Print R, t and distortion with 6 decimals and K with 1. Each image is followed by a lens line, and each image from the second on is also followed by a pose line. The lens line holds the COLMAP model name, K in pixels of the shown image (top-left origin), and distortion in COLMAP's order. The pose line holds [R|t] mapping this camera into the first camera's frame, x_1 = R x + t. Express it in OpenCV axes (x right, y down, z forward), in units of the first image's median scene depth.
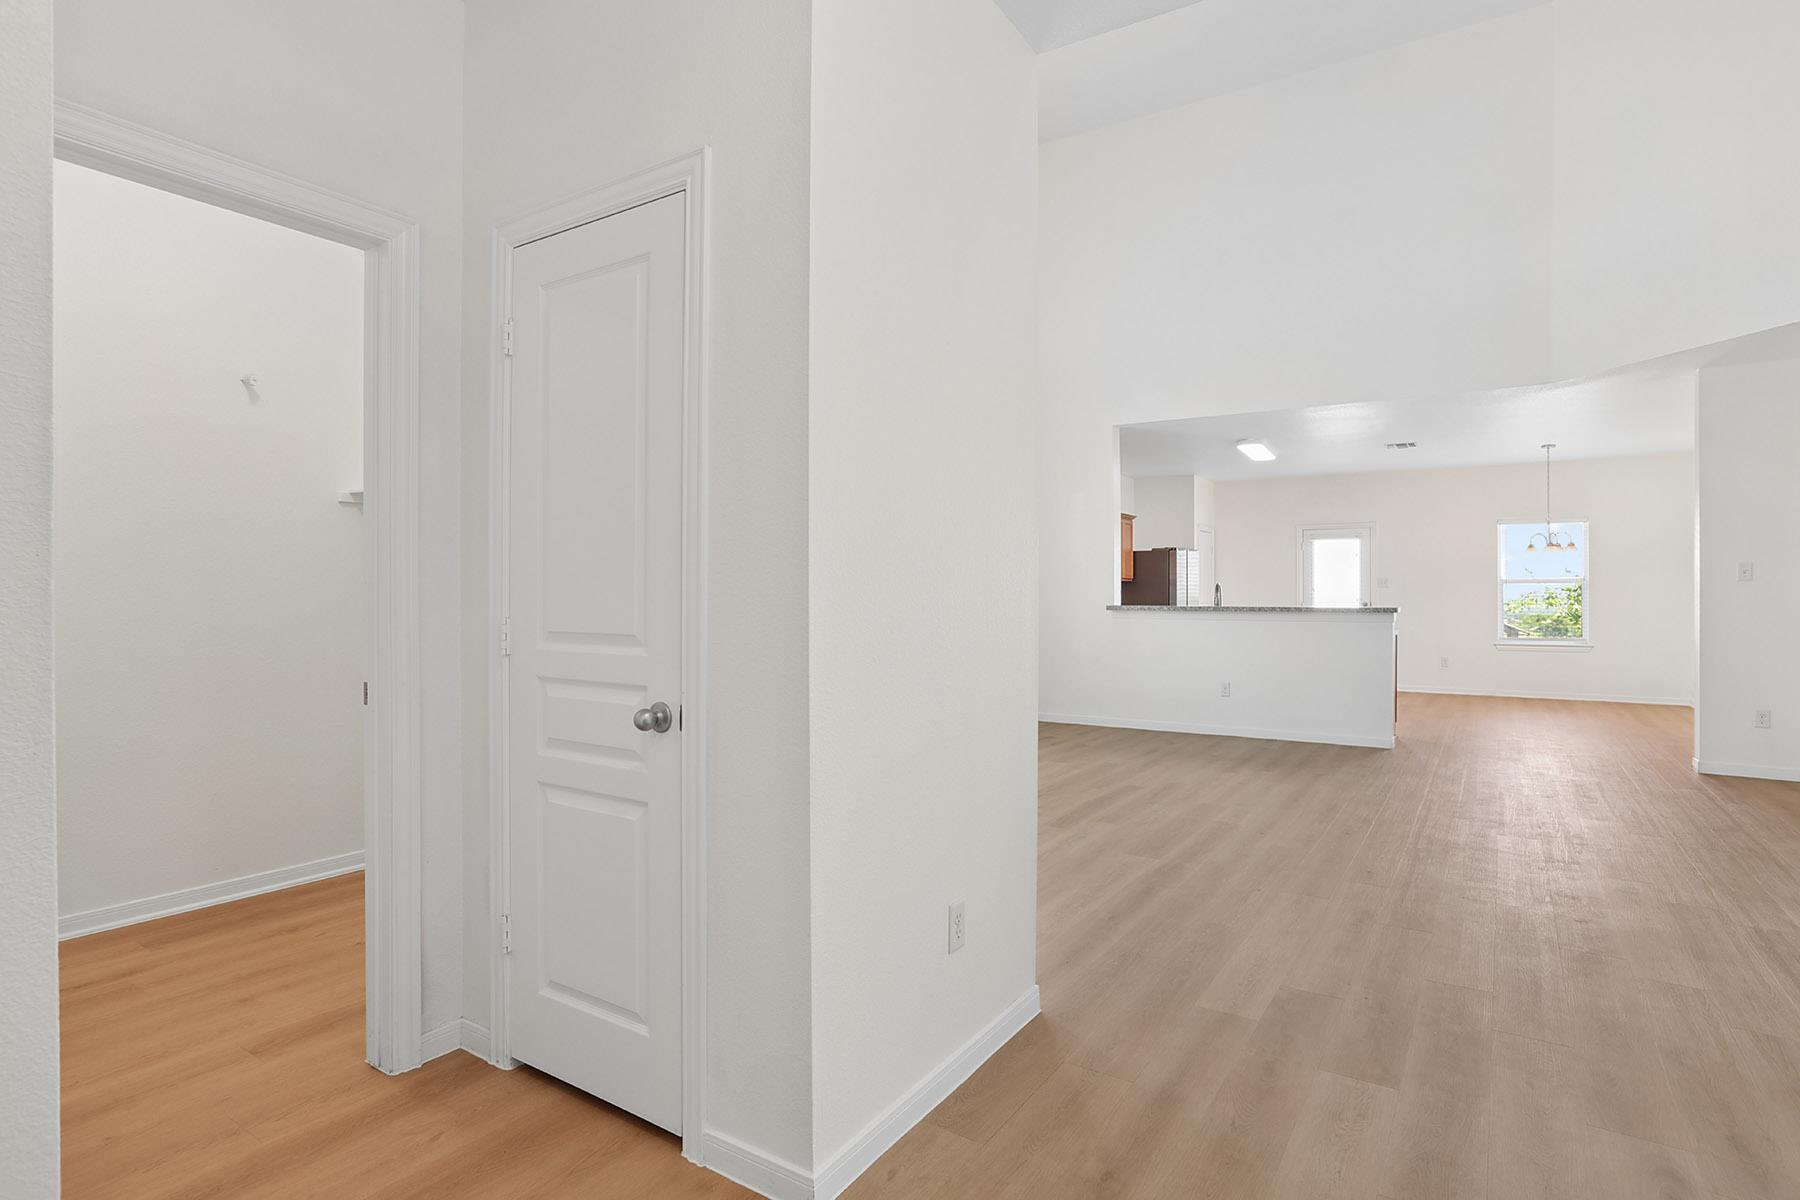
lens RADIAL K [[906.4, 0, 939.4], [0, 906.4, 597.8], [0, 0, 1]] dist [0.000252, 0.000470]
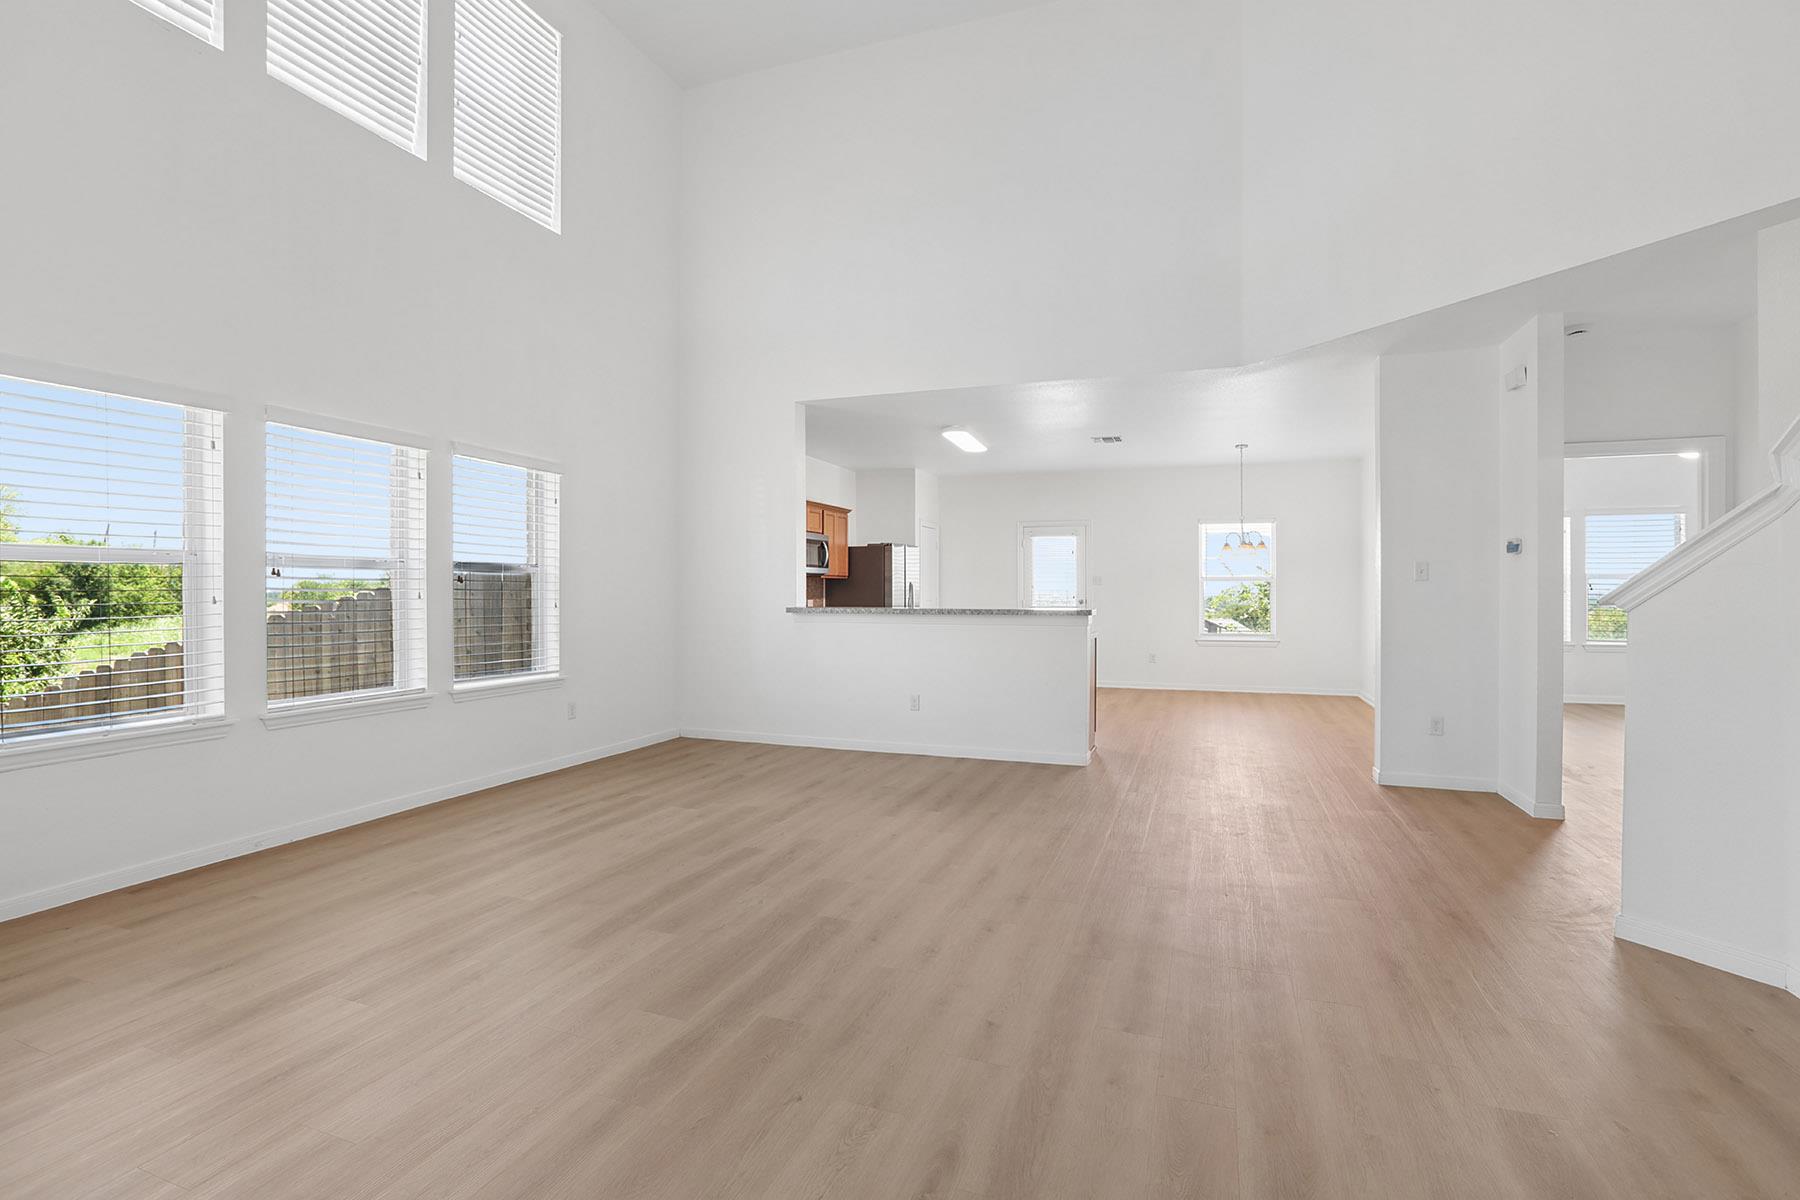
lens RADIAL K [[827.9, 0, 900.0], [0, 827.9, 600.0], [0, 0, 1]] dist [-0.055681, 0.000079]
pose [[0.981133, -0.004804, 0.193274, 0.146290], [0.002873, 0.999943, 0.010266, -0.006830], [-0.193312, -0.009517, 0.981091, 0.213567]]
